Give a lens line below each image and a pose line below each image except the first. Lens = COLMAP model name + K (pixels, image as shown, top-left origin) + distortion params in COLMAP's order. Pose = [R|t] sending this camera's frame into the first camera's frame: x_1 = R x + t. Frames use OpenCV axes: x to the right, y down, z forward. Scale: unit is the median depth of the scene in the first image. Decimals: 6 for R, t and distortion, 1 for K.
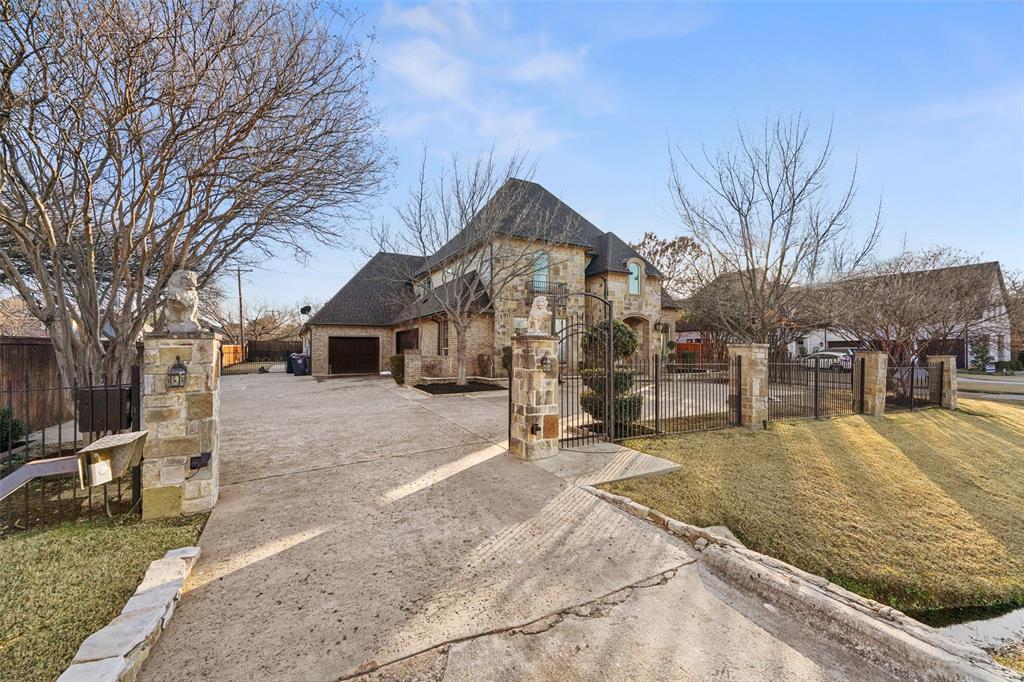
lens RADIAL K [[411.8, 0, 515.9], [0, 411.8, 348.2], [0, 0, 1]] dist [0.001238, 0.000370]
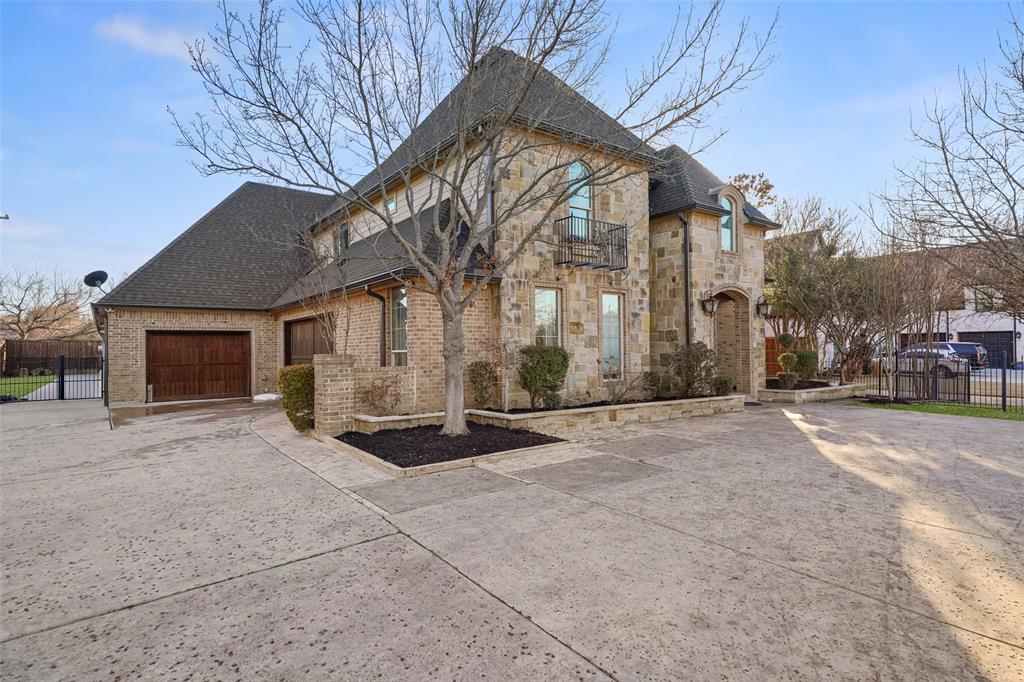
lens RADIAL K [[538.3, 0, 510.6], [0, 538.3, 342.0], [0, 0, 1]] dist [0.031699, 0.000676]
pose [[0.991021, -0.009015, 0.133403, -0.112425], [0.010313, 0.999906, -0.009043, -0.003010], [-0.133309, 0.010337, 0.991021, 0.314227]]
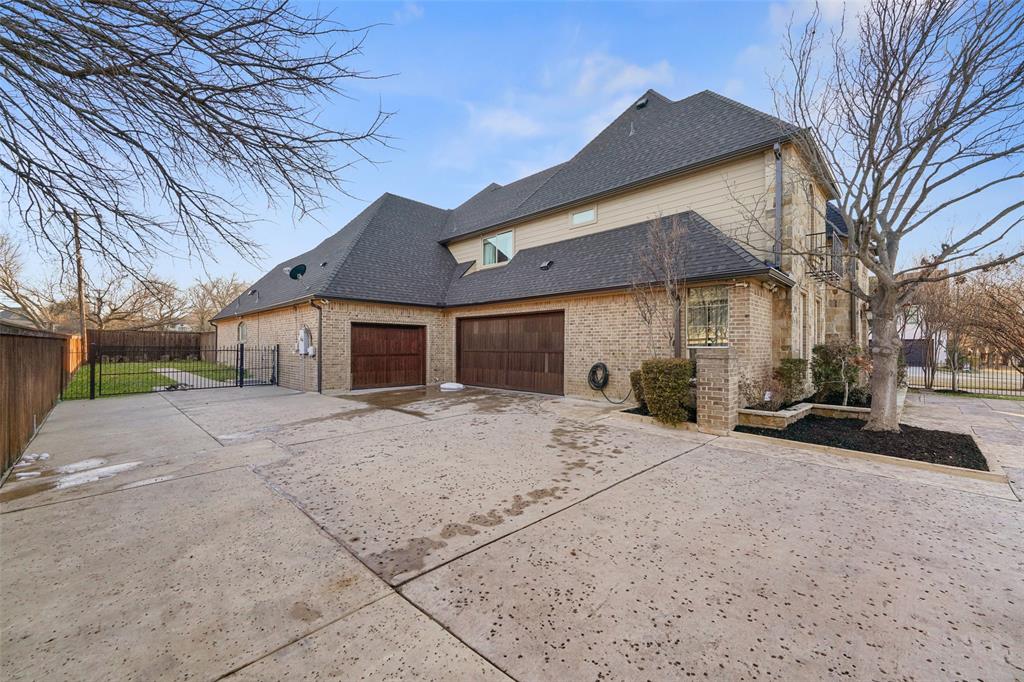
lens RADIAL K [[414.6, 0, 511.2], [0, 414.6, 343.4], [0, 0, 1]] dist [-0.004098, -0.000093]
pose [[0.959744, 0.010185, 0.280693, -0.481360], [-0.009166, 0.999946, -0.004941, 0.001285], [-0.280728, 0.002169, 0.959785, 0.493400]]
